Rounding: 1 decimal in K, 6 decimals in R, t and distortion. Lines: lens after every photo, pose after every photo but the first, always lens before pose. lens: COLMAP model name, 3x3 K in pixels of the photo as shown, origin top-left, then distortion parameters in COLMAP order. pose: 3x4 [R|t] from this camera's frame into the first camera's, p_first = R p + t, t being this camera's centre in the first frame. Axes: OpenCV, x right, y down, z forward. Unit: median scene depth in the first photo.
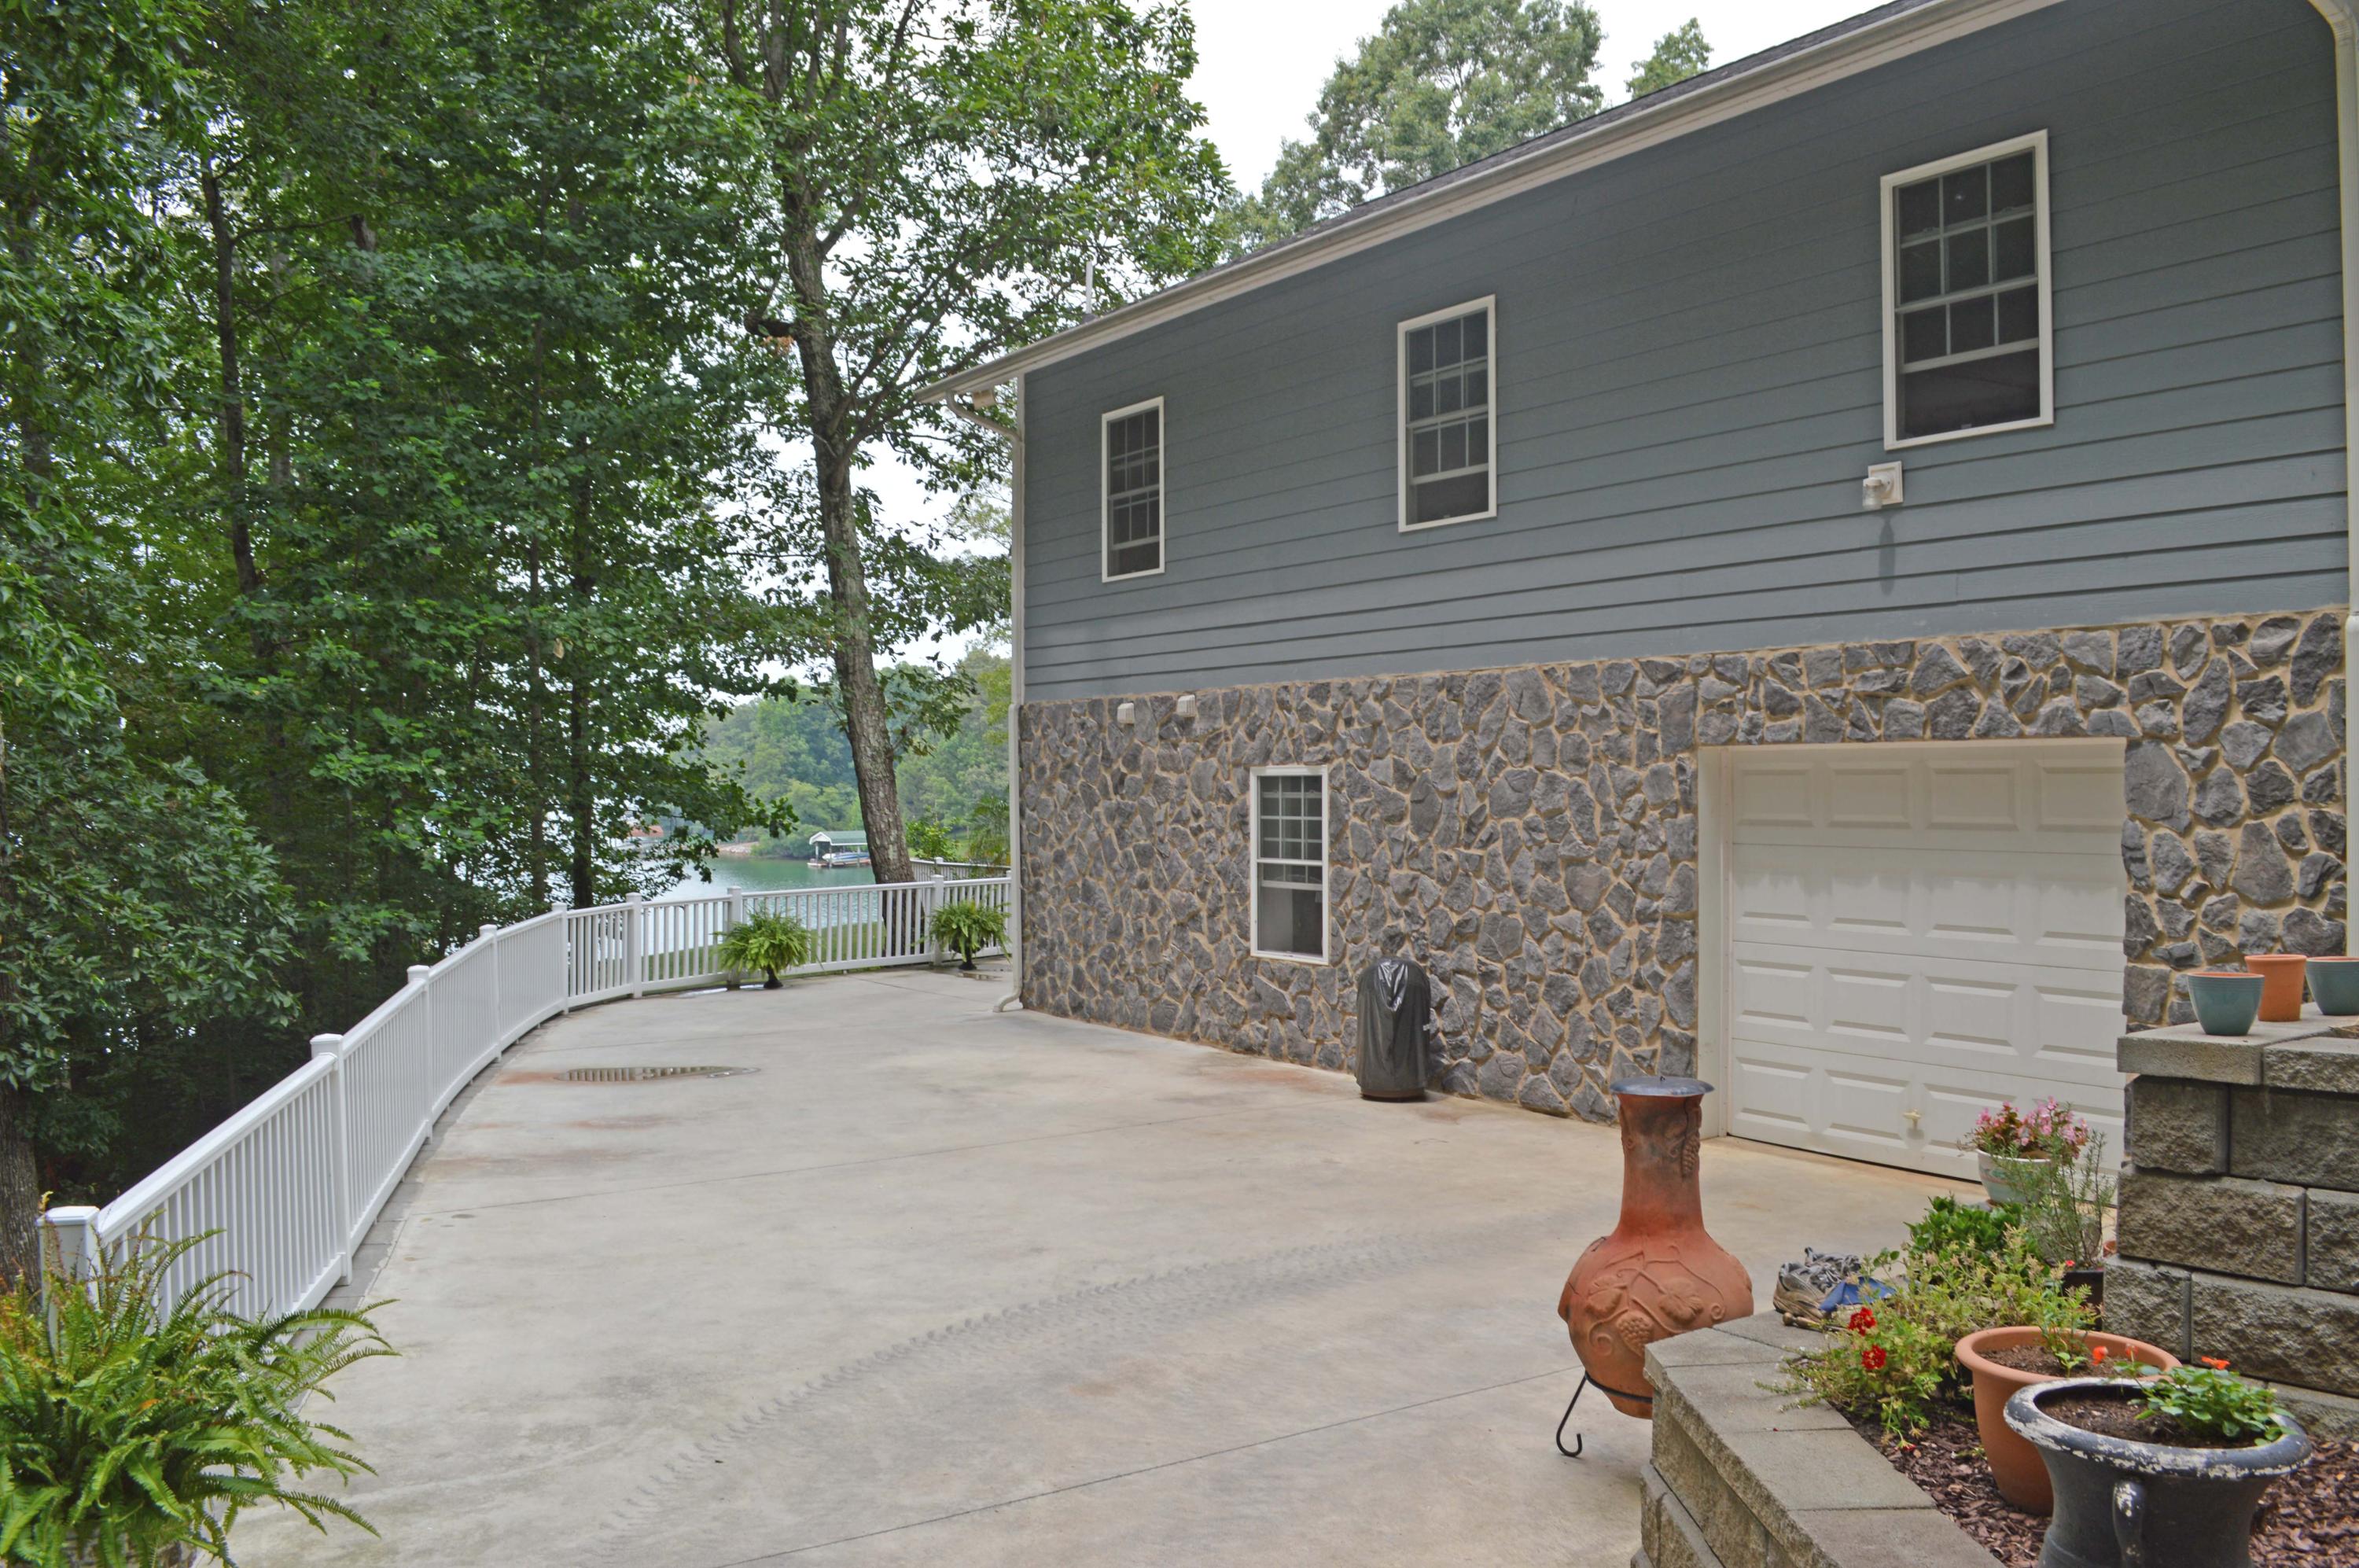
lens RADIAL K [[1900.7, 0, 1179.5], [0, 1900.7, 784.0], [0, 0, 1]] dist [-0.074768, 0.001769]
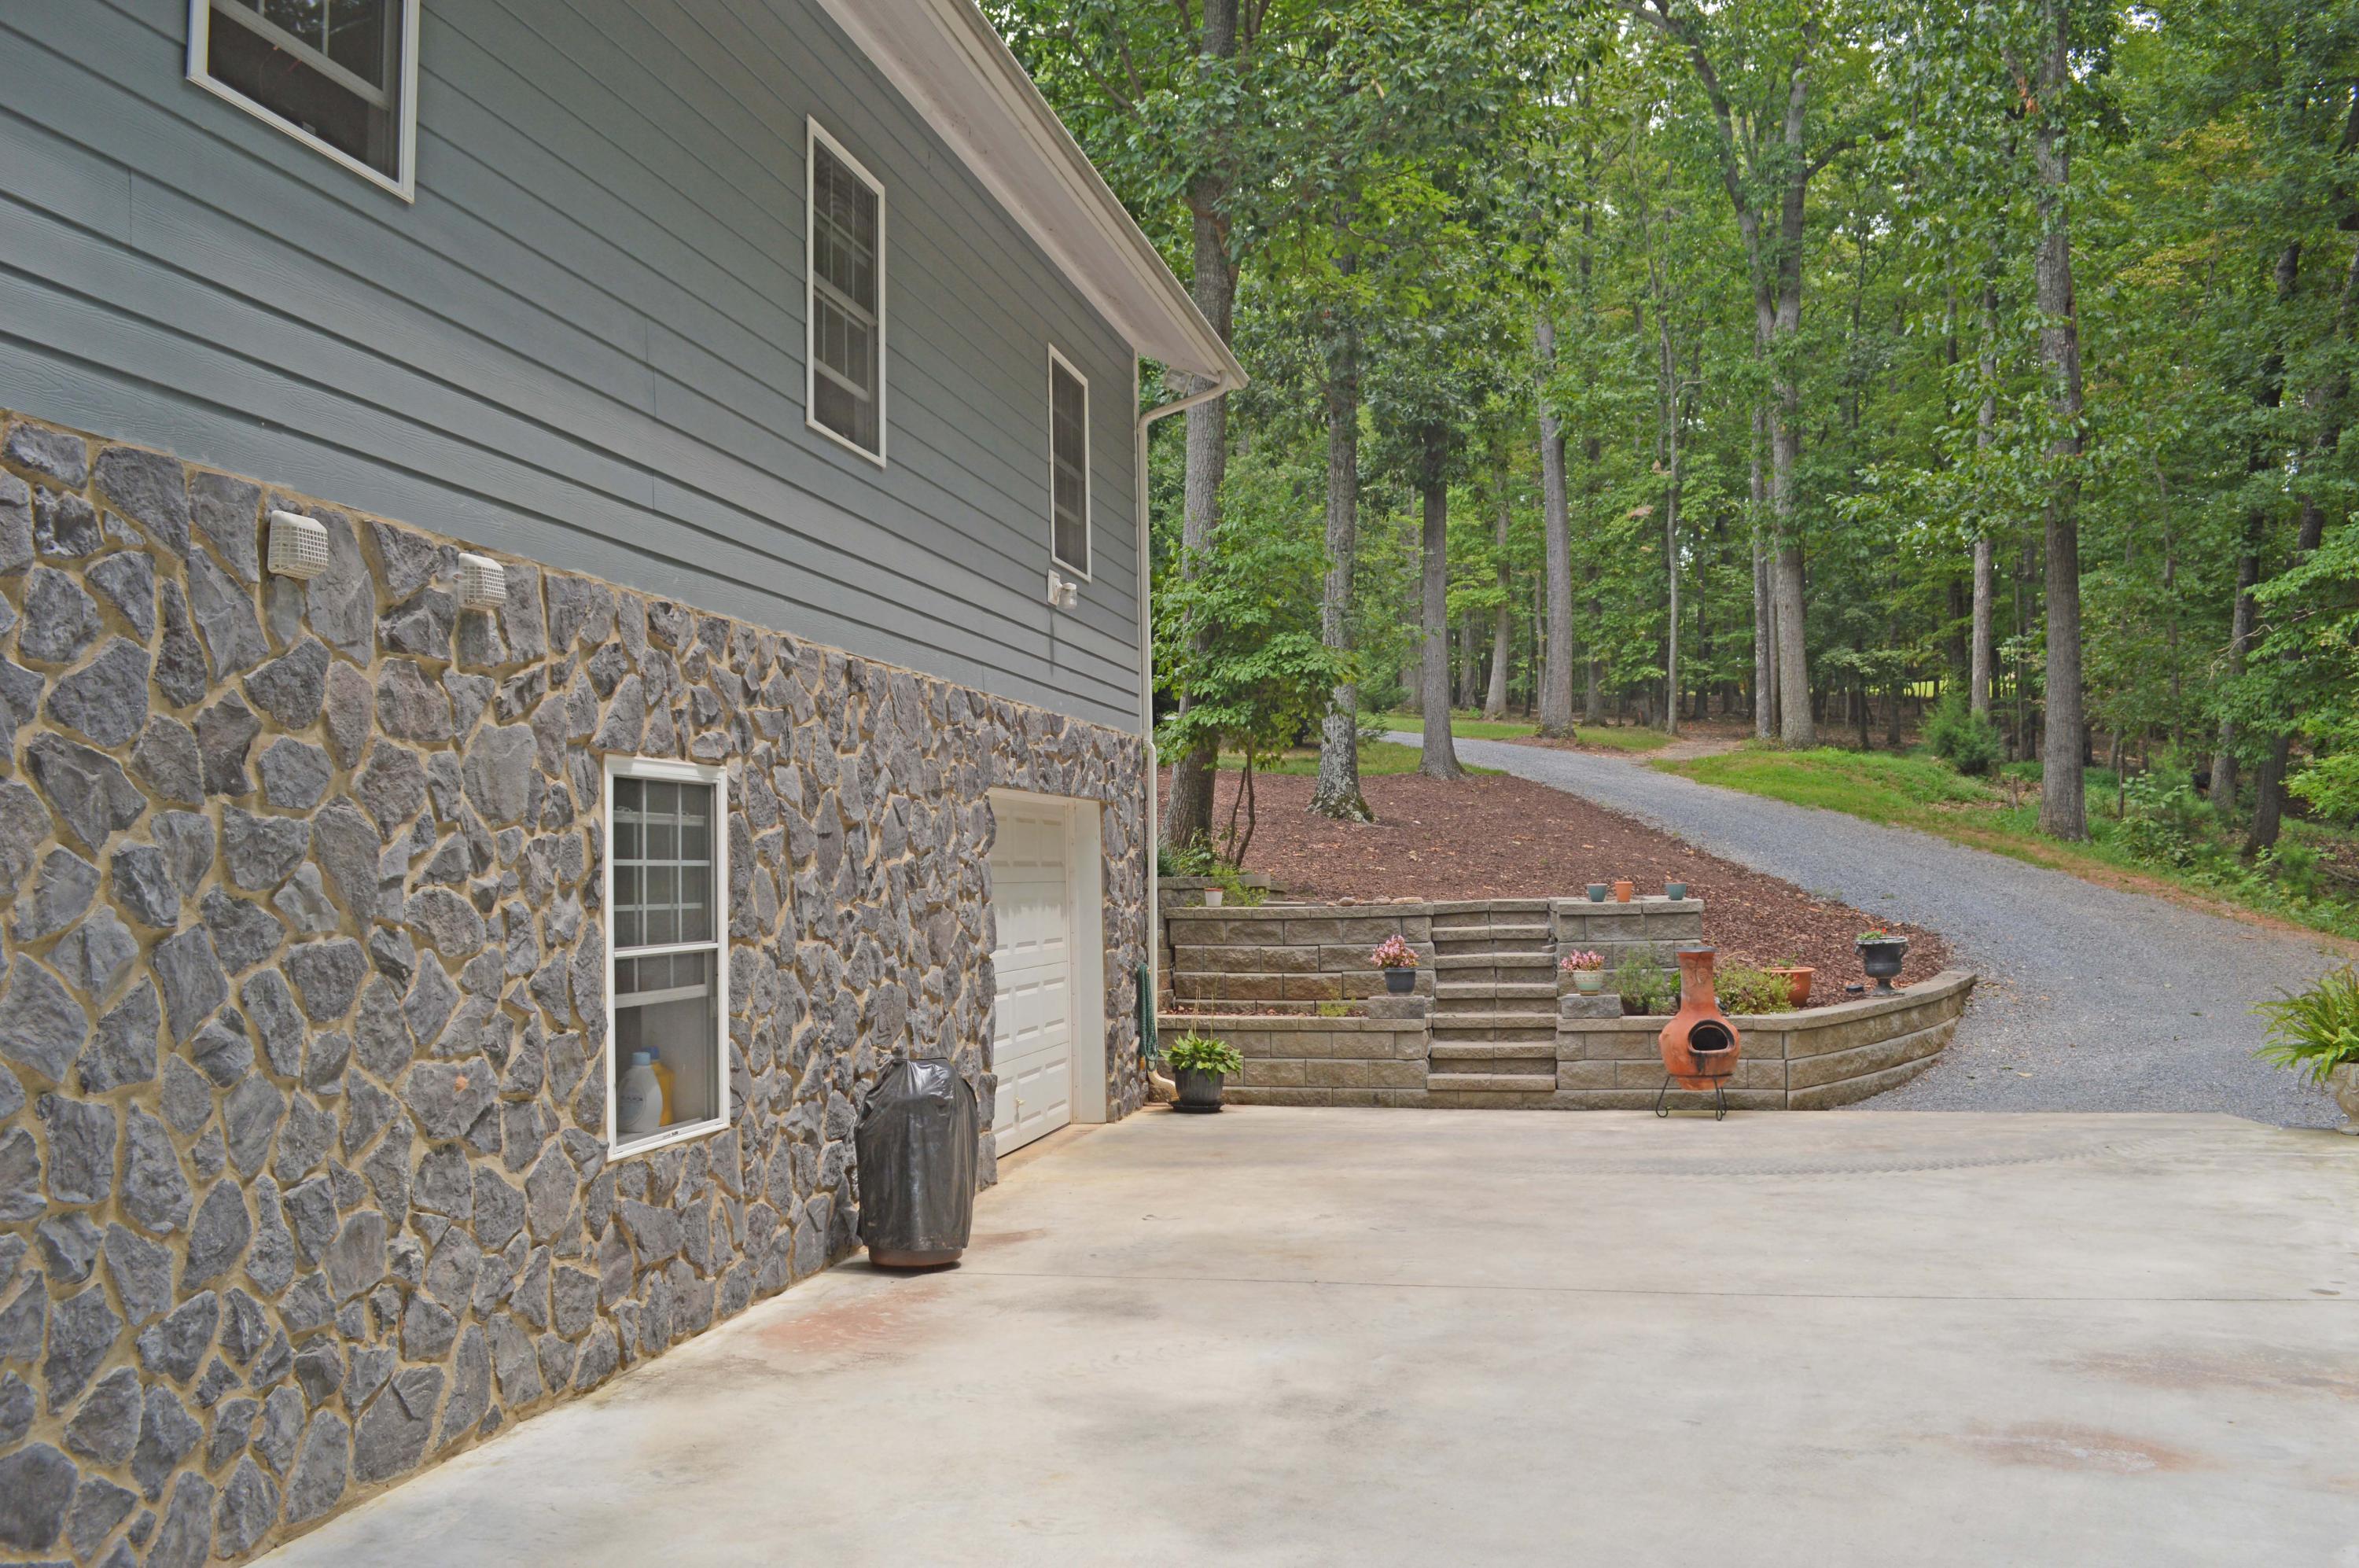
lens RADIAL K [[1900.7, 0, 1179.5], [0, 1900.7, 784.0], [0, 0, 1]] dist [-0.074768, 0.001769]
pose [[-0.687407, 0.049134, 0.724609, -0.398805], [0.017746, 0.998547, -0.050875, 0.024617], [-0.726056, -0.022113, -0.687280, 1.229572]]
